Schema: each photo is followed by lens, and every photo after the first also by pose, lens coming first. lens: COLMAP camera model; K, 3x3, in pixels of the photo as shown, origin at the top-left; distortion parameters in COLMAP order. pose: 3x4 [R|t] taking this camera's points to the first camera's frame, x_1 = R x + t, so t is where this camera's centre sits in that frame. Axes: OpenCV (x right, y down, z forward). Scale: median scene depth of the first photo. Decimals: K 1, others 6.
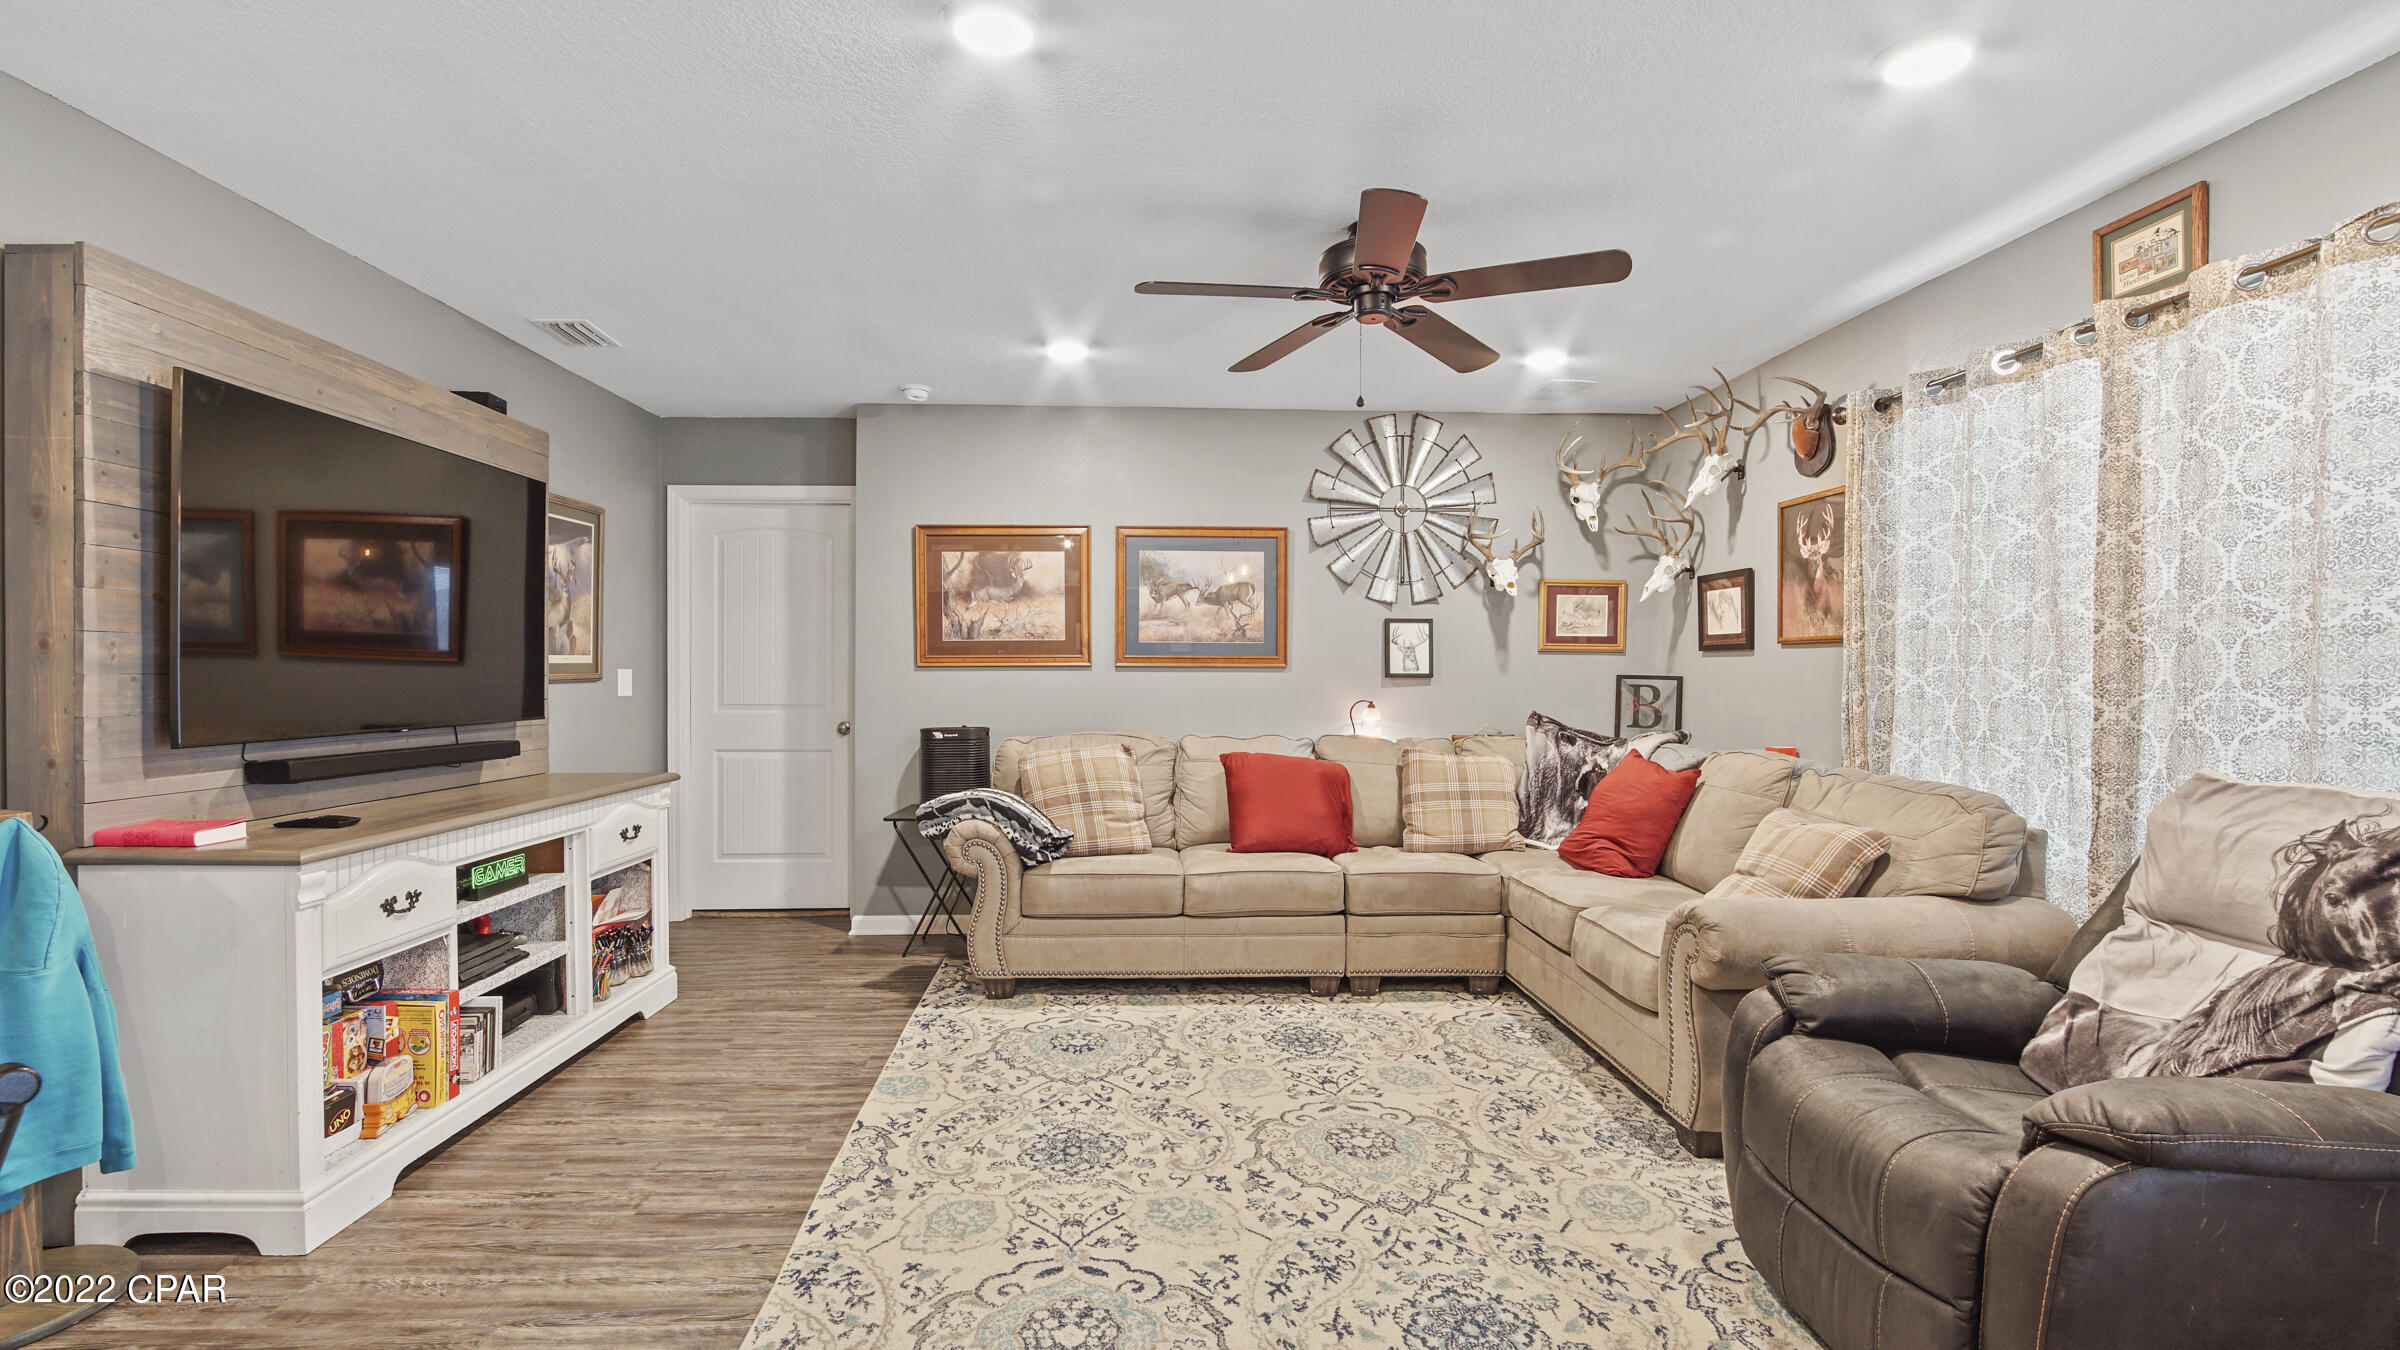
lens RADIAL K [[1007.1, 0, 1141.0], [0, 1007.1, 688.6], [0, 0, 1]] dist [-0.001493, 0.000179]
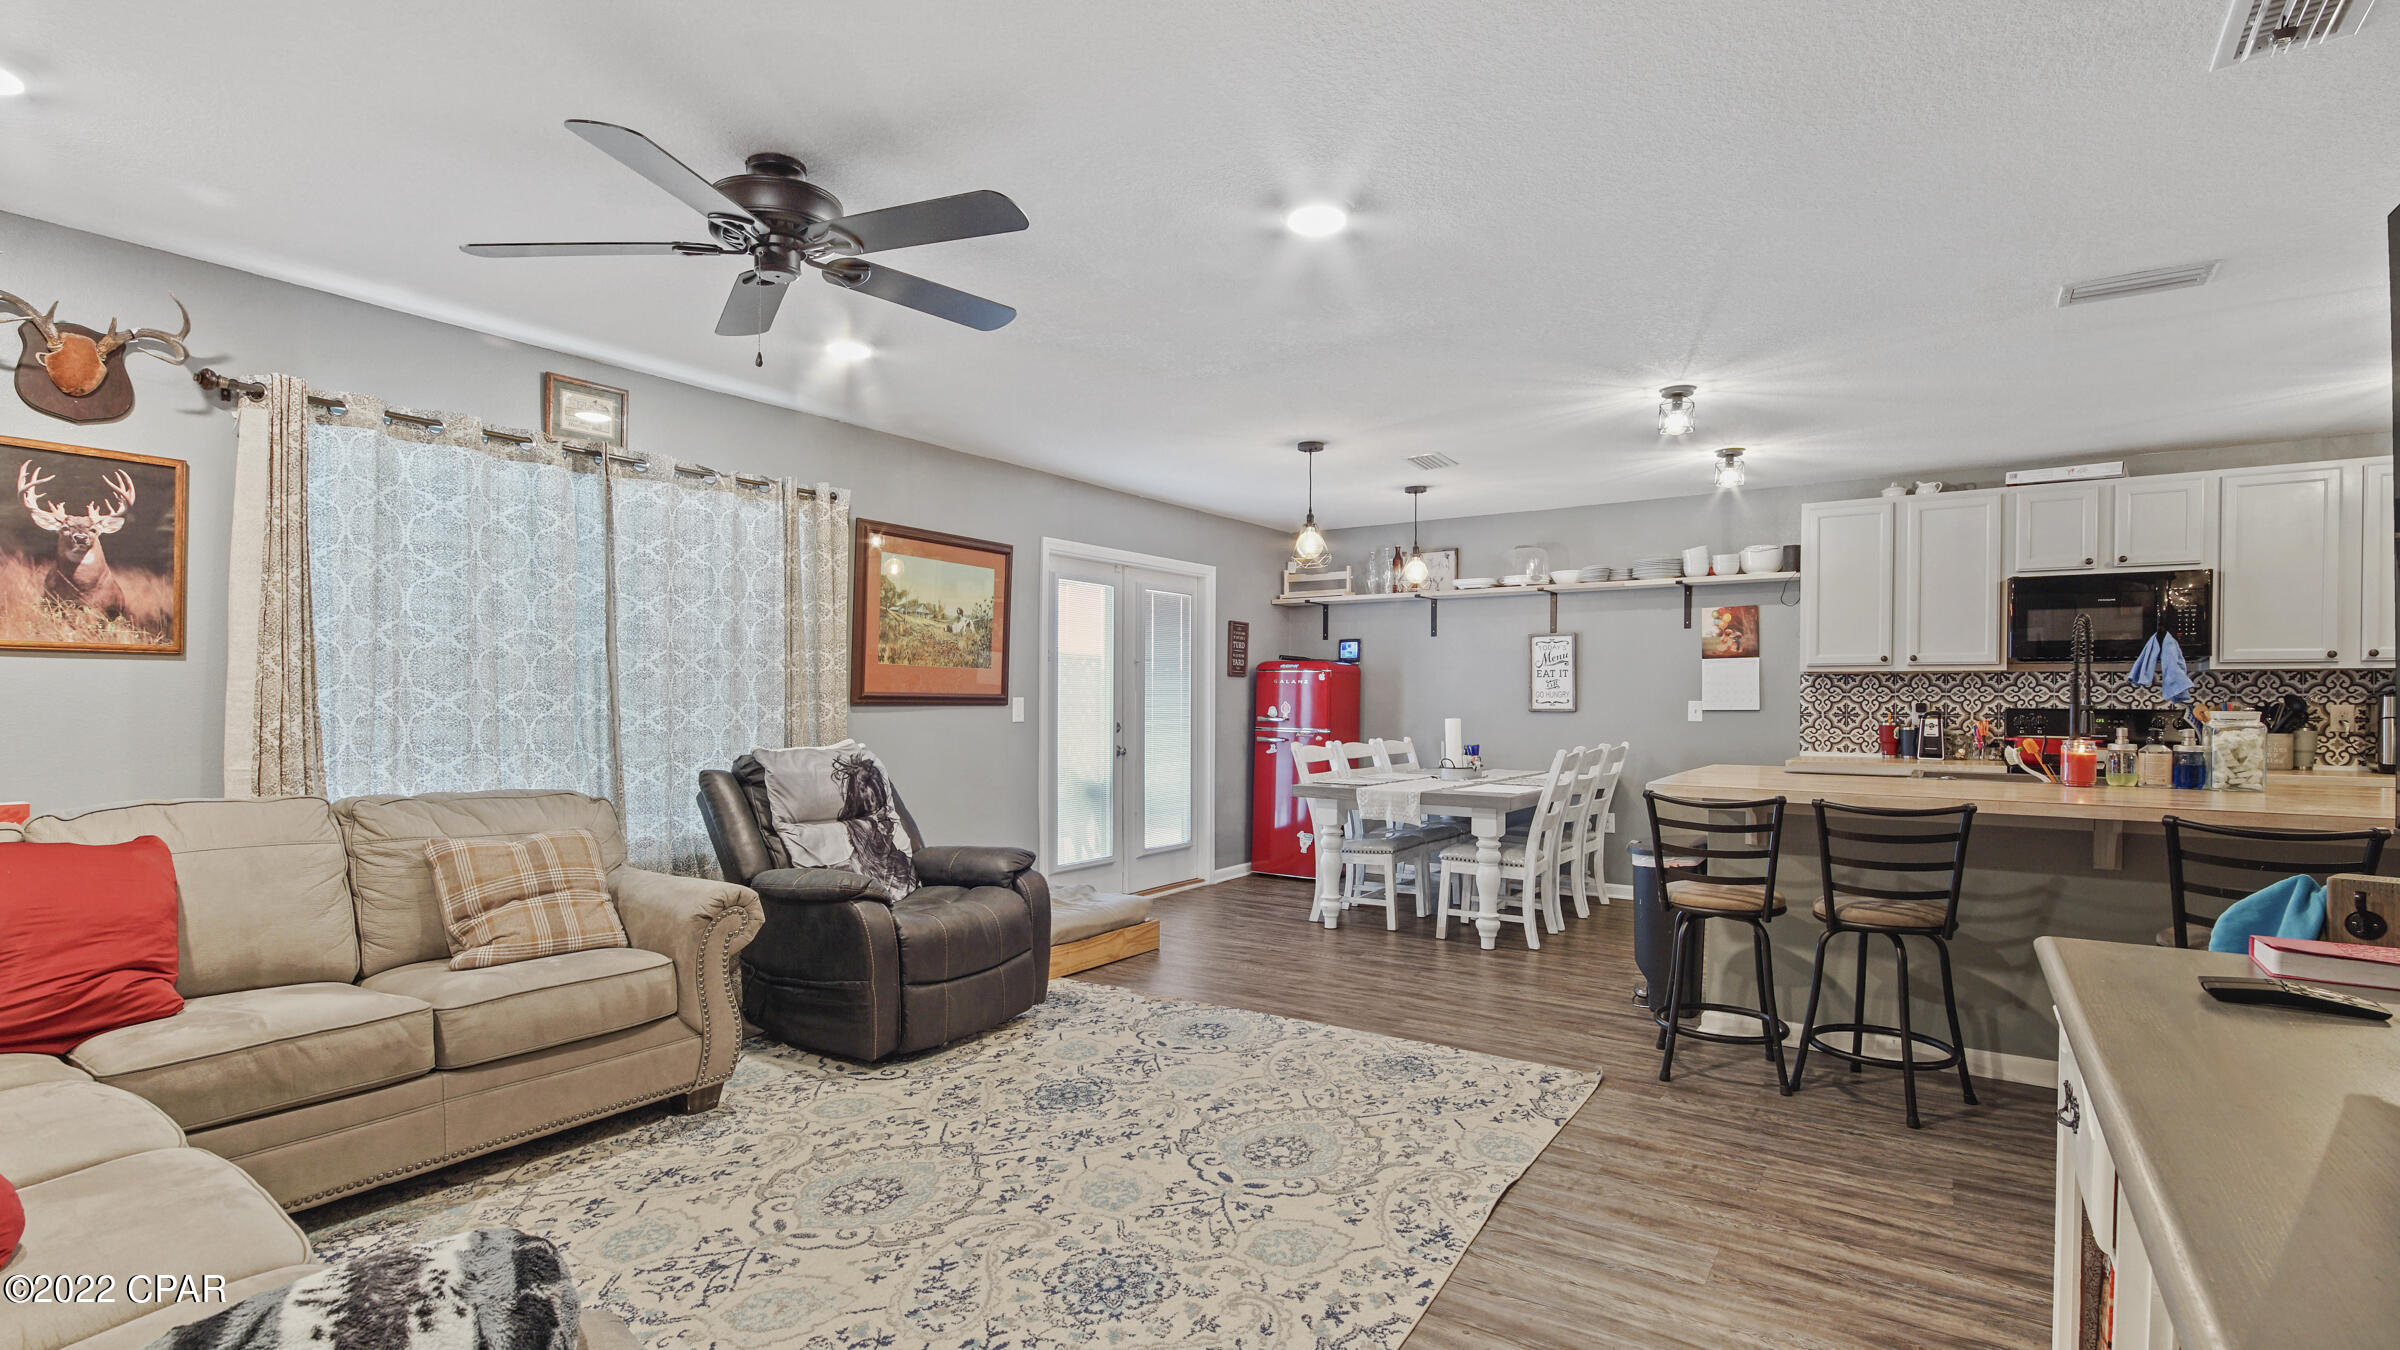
lens RADIAL K [[1077.4, 0, 1212.6], [0, 1077.4, 702.8], [0, 0, 1]] dist [-0.011266, -0.000049]
pose [[-0.813391, -0.008379, 0.581656, -0.734314], [0.003133, 0.999819, 0.018783, -0.033613], [-0.581708, 0.017100, -0.813218, 1.898893]]
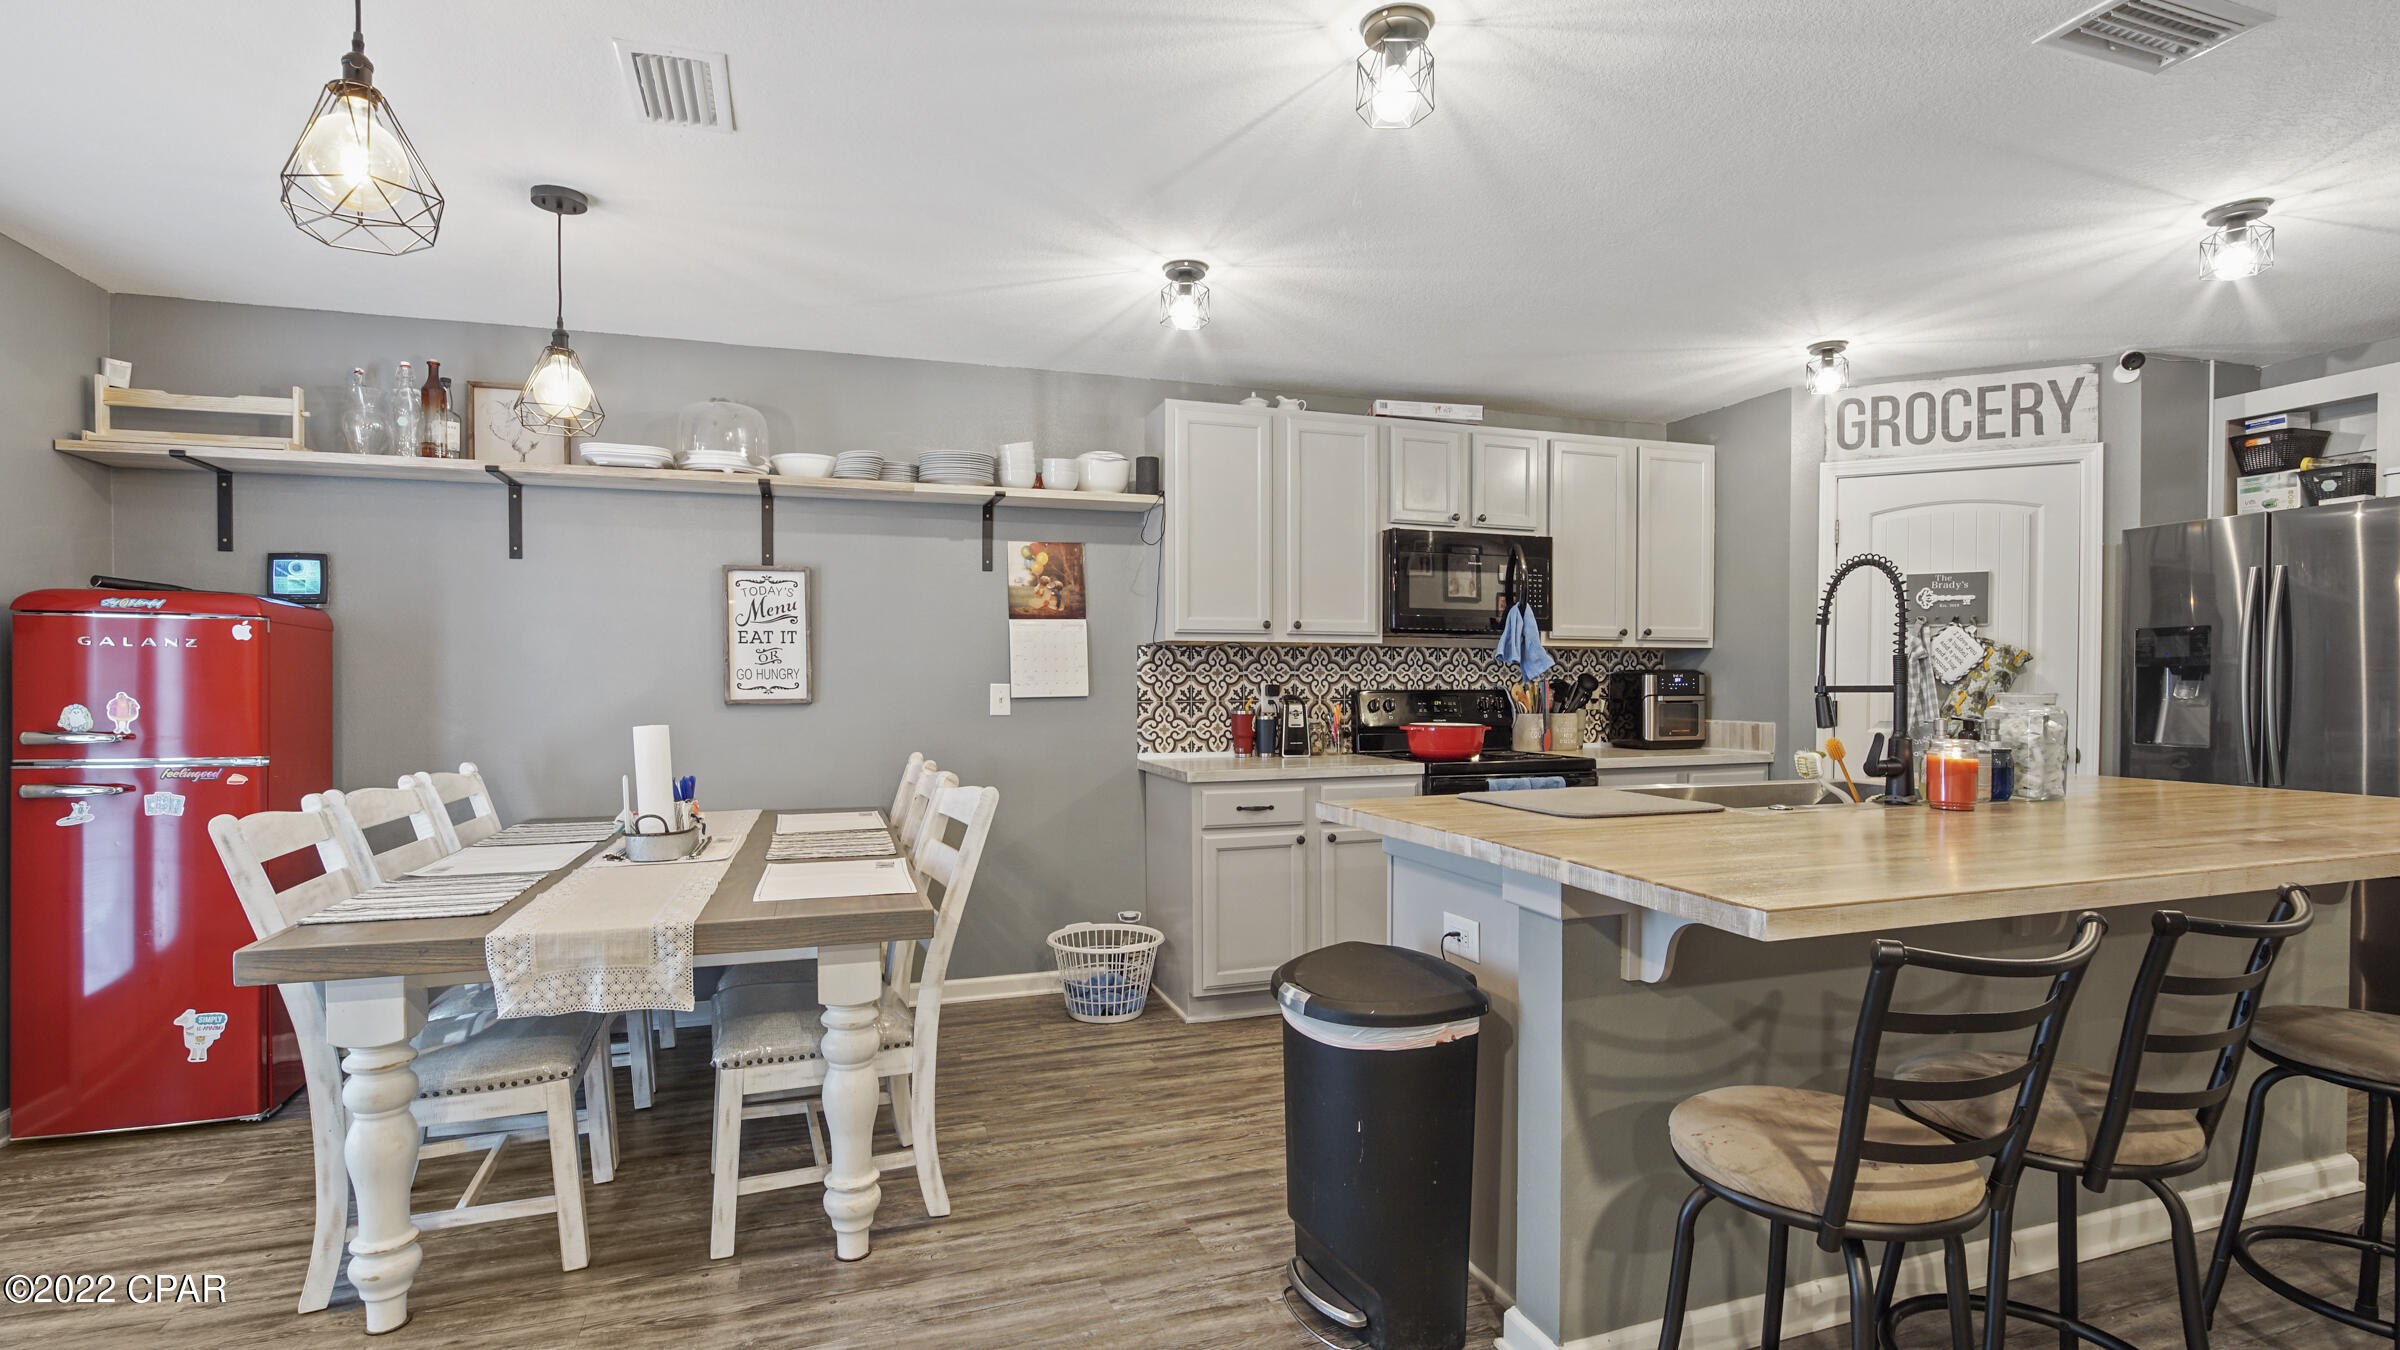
lens RADIAL K [[1099.9, 0, 1184.3], [0, 1099.9, 700.3], [0, 0, 1]] dist [-0.016912, 0.001315]
pose [[-0.958917, 0.003868, -0.283660, 0.092345], [-0.005154, 0.999505, 0.031051, -0.013166], [0.283640, 0.031238, -0.958422, 0.775222]]
